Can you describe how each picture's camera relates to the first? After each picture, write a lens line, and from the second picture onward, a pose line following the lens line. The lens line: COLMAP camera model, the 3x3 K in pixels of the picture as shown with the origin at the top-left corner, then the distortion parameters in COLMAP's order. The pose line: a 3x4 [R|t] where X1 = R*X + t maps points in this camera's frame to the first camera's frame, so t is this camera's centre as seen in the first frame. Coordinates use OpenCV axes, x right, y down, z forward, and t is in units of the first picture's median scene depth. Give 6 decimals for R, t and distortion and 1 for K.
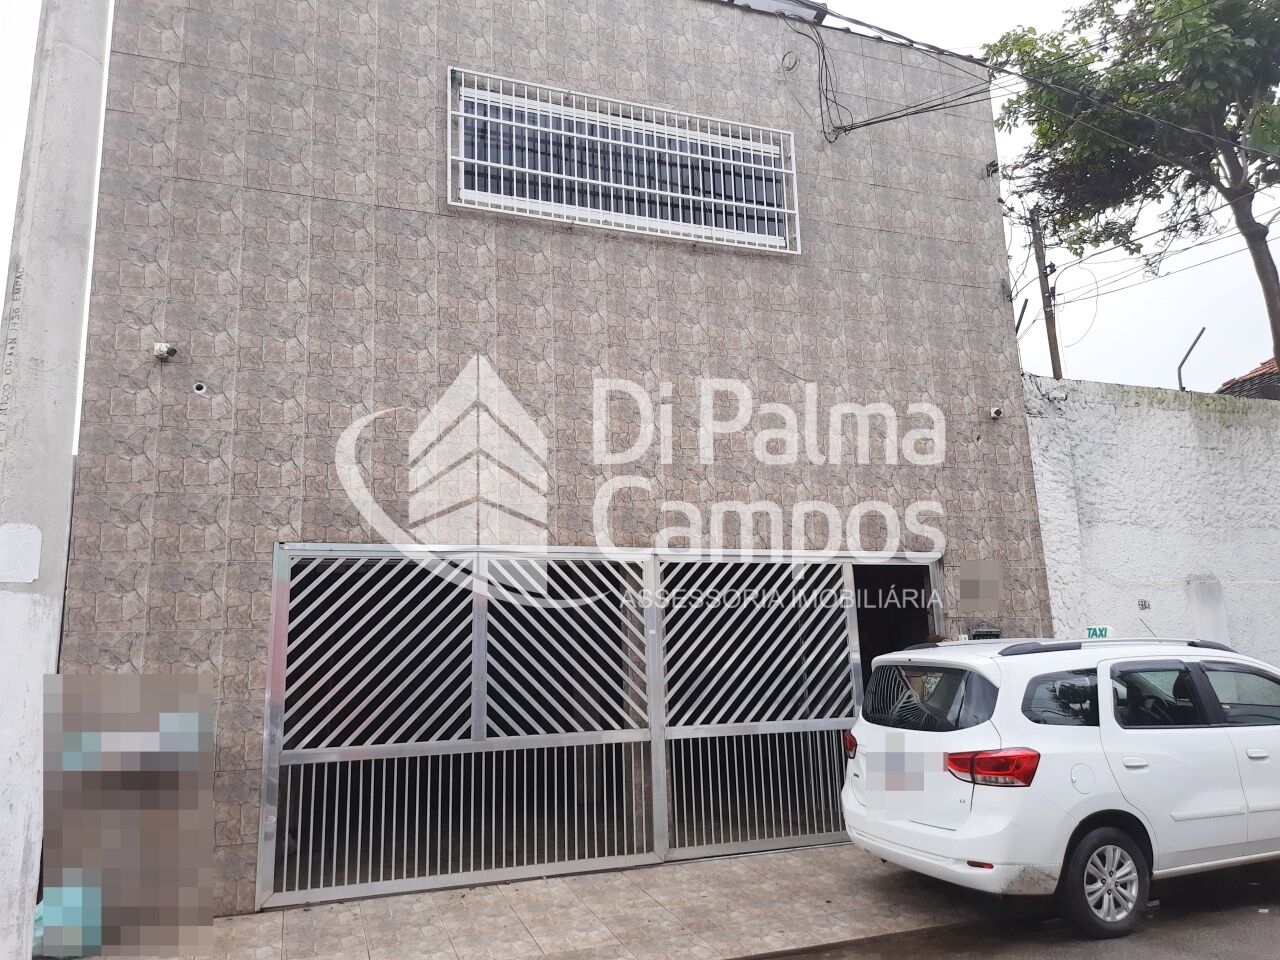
lens RADIAL K [[926.0, 0, 646.9], [0, 926.0, 489.7], [0, 0, 1]] dist [0.061525, -0.079288]
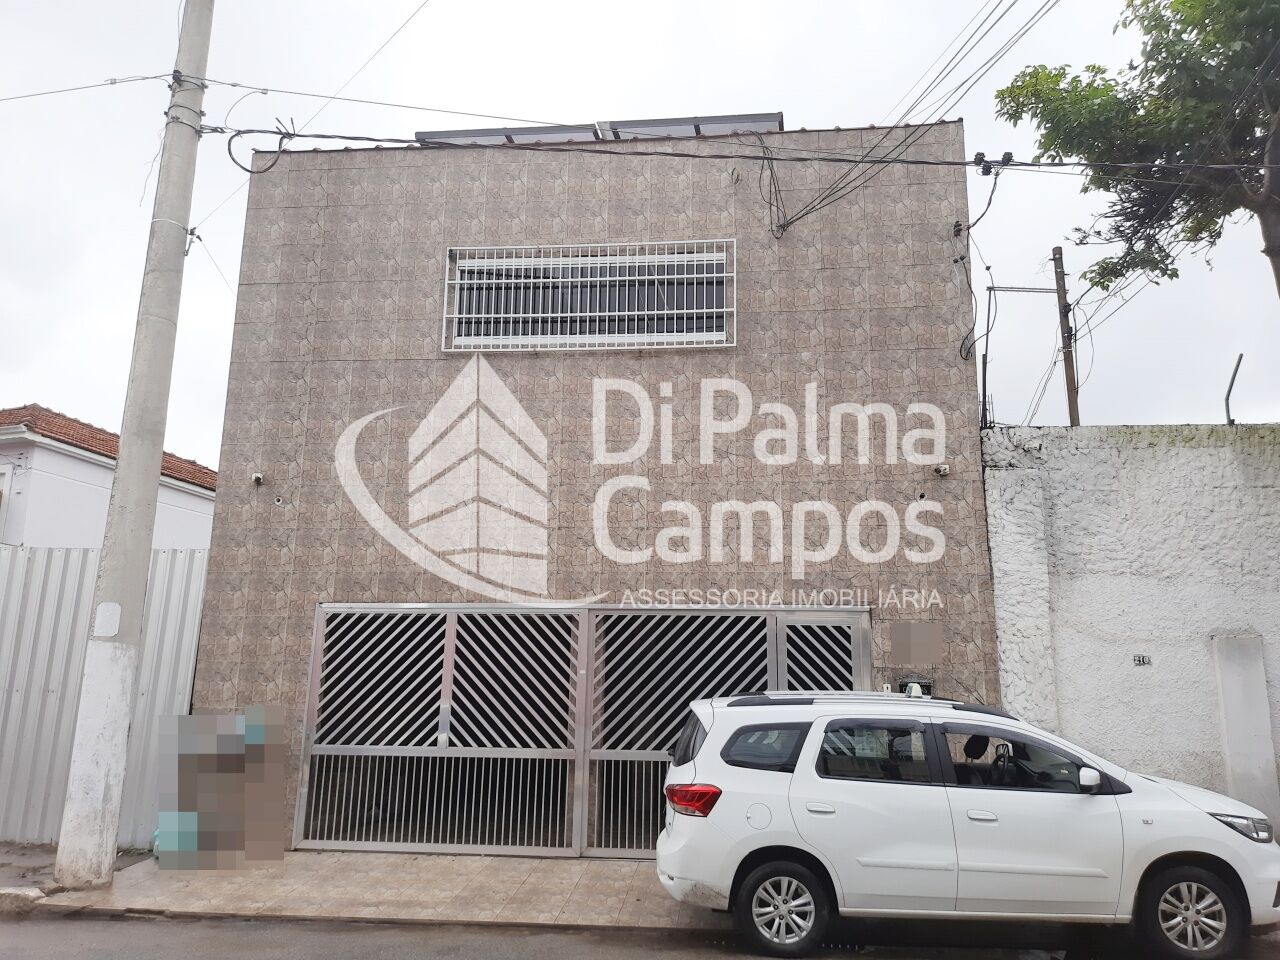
lens RADIAL K [[926.0, 0, 648.2], [0, 926.0, 487.1], [0, 0, 1]] dist [0.061525, -0.079288]
pose [[0.898168, -0.046744, -0.437160, 0.642117], [0.039177, 0.998886, -0.026316, -0.059444], [0.437903, 0.006509, 0.898999, -0.090013]]
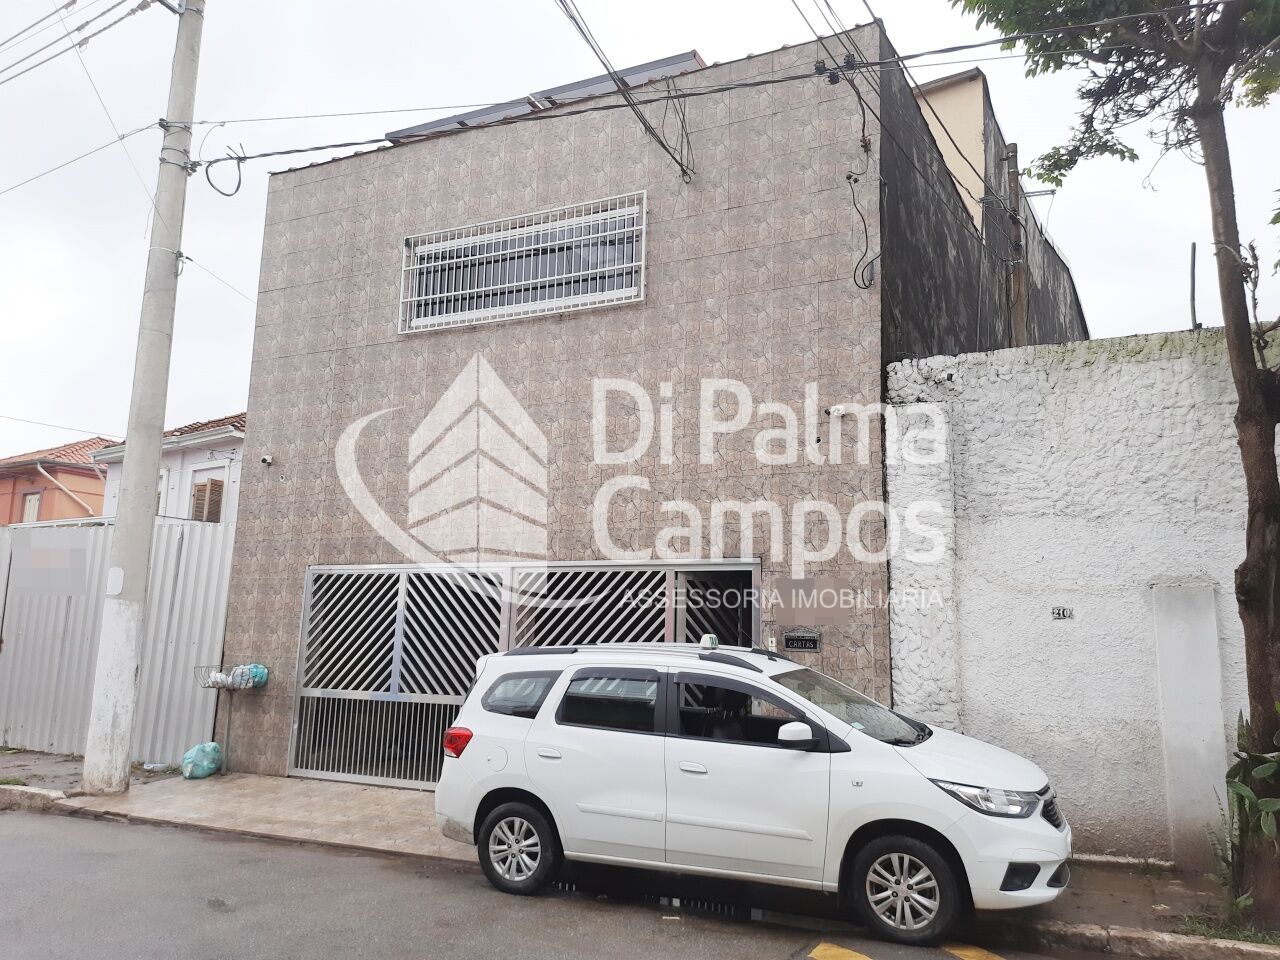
lens RADIAL K [[926.0, 0, 649.5], [0, 926.0, 489.1], [0, 0, 1]] dist [0.061525, -0.079288]
pose [[0.705233, -0.066780, -0.705824, 1.097063], [0.085432, 0.996304, -0.008903, -0.012157], [0.703810, -0.054021, 0.708331, 0.214969]]
